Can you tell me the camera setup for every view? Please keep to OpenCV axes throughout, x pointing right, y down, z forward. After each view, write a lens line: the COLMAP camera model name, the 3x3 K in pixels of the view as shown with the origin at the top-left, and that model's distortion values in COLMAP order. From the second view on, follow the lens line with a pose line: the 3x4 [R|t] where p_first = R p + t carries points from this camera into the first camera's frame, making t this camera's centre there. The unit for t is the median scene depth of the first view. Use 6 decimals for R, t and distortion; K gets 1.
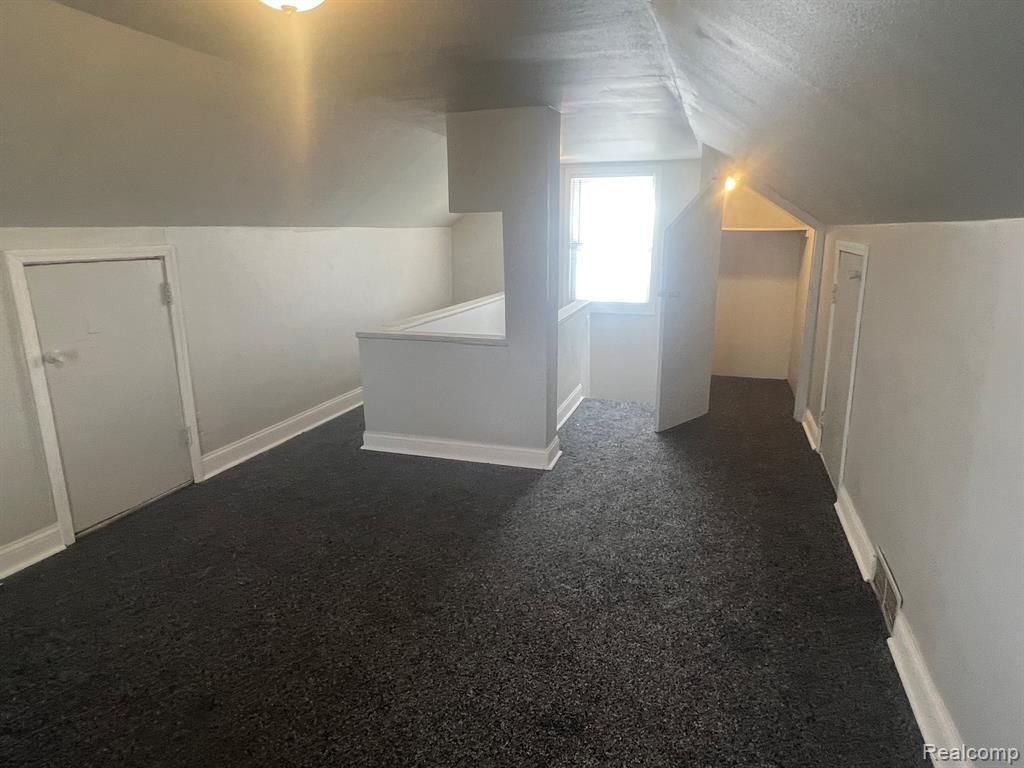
lens RADIAL K [[616.4, 0, 512.3], [0, 616.4, 381.4], [0, 0, 1]] dist [0.004383, -0.008295]
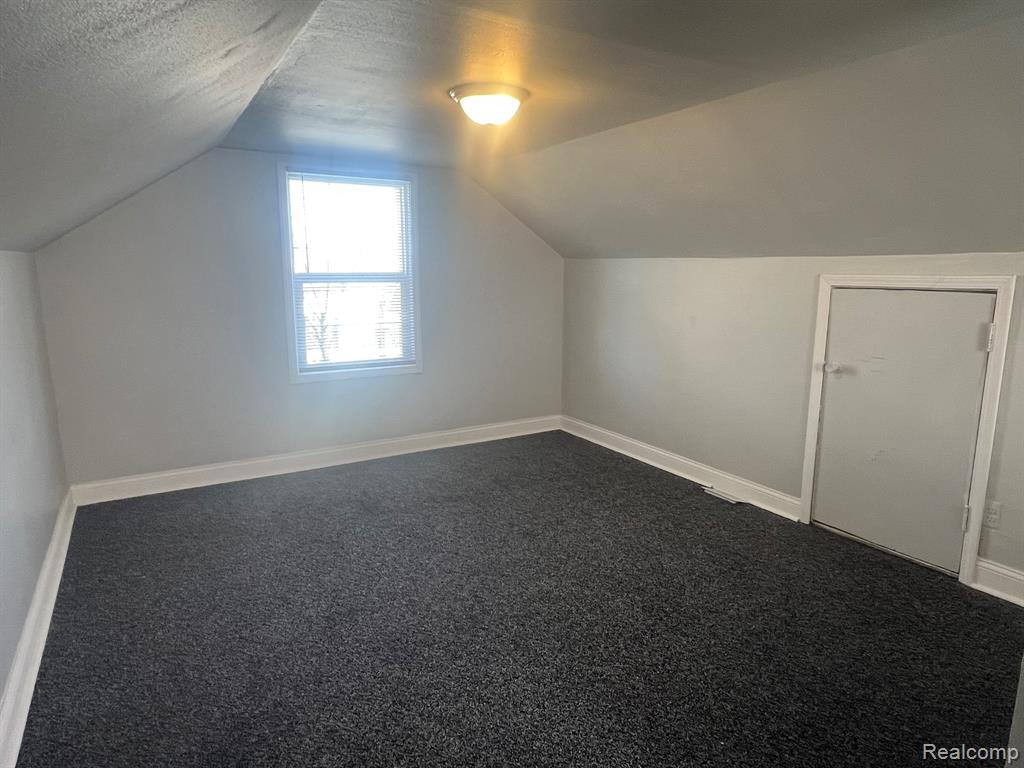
lens RADIAL K [[616.4, 0, 514.7], [0, 616.4, 383.8], [0, 0, 1]] dist [0.004383, -0.008295]
pose [[-0.646521, 0.154891, -0.747007, 0.455538], [-0.168674, 0.925918, 0.337972, -0.272281], [0.744016, 0.344507, -0.572499, 1.111648]]
